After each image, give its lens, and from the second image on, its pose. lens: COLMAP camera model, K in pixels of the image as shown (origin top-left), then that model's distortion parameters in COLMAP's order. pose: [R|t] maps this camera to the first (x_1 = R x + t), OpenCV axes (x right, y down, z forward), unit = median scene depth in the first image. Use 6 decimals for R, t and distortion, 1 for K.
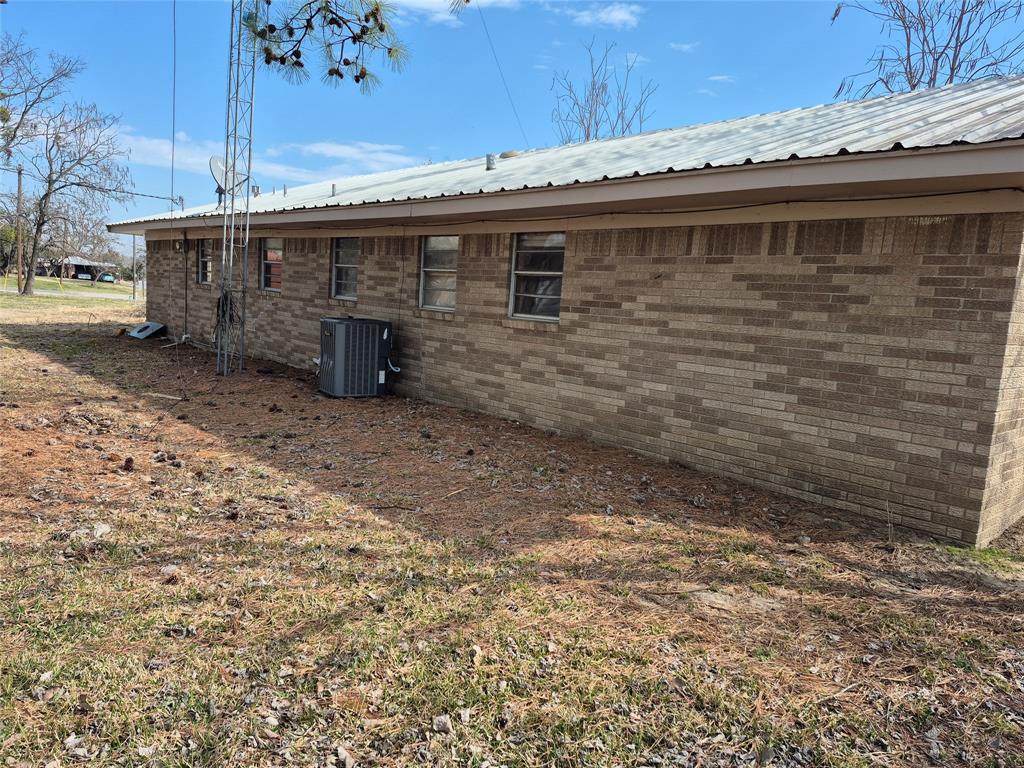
lens RADIAL K [[715.5, 0, 512.0], [0, 715.5, 384.0], [0, 0, 1]] dist [0.119955, -0.127614]
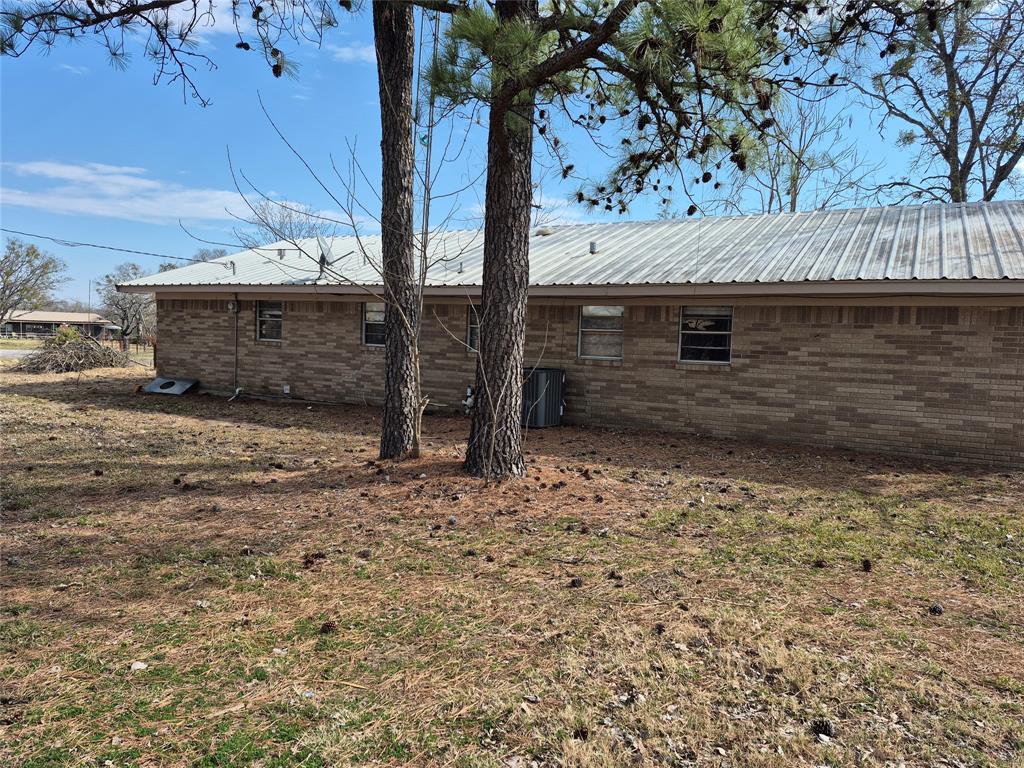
lens RADIAL K [[715.5, 0, 512.0], [0, 715.5, 384.0], [0, 0, 1]] dist [0.119955, -0.127614]
pose [[0.947594, -0.053699, 0.314931, -0.922854], [0.066236, 0.997376, -0.029233, -0.034997], [-0.312534, 0.048561, 0.948664, -0.325151]]
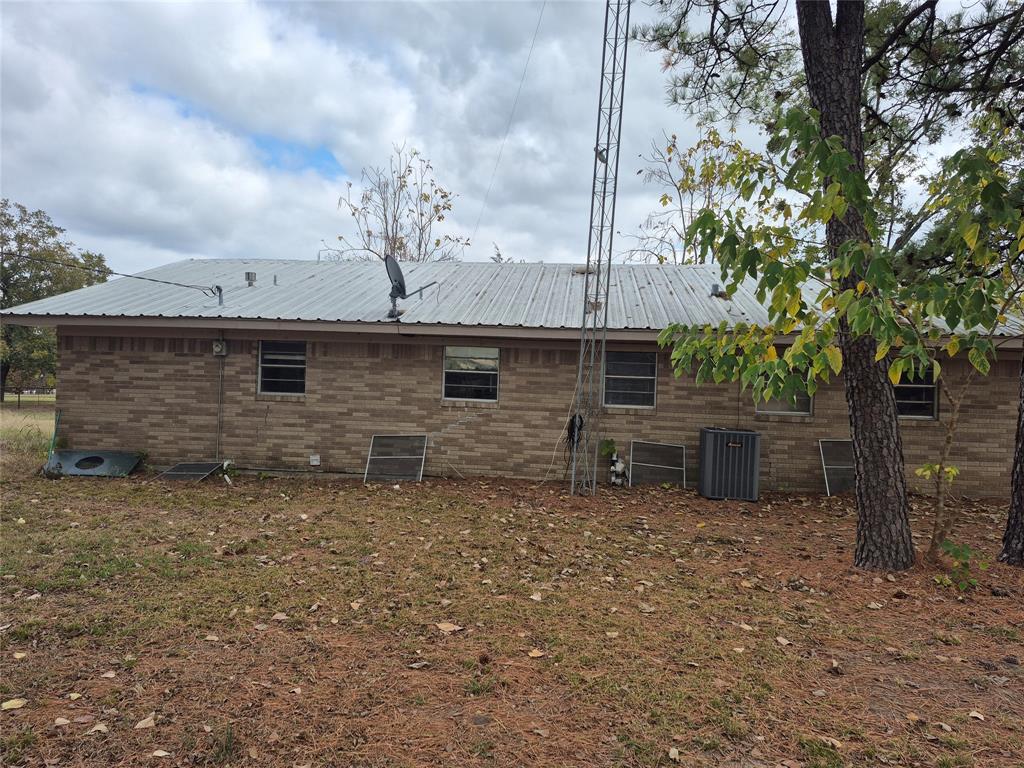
lens RADIAL K [[715.5, 0, 512.0], [0, 715.5, 384.0], [0, 0, 1]] dist [0.119955, -0.127614]
pose [[0.739517, -0.042705, 0.671781, -1.691062], [0.099878, 0.993900, -0.046766, -0.188579], [-0.665687, 0.101680, 0.739272, 0.505546]]
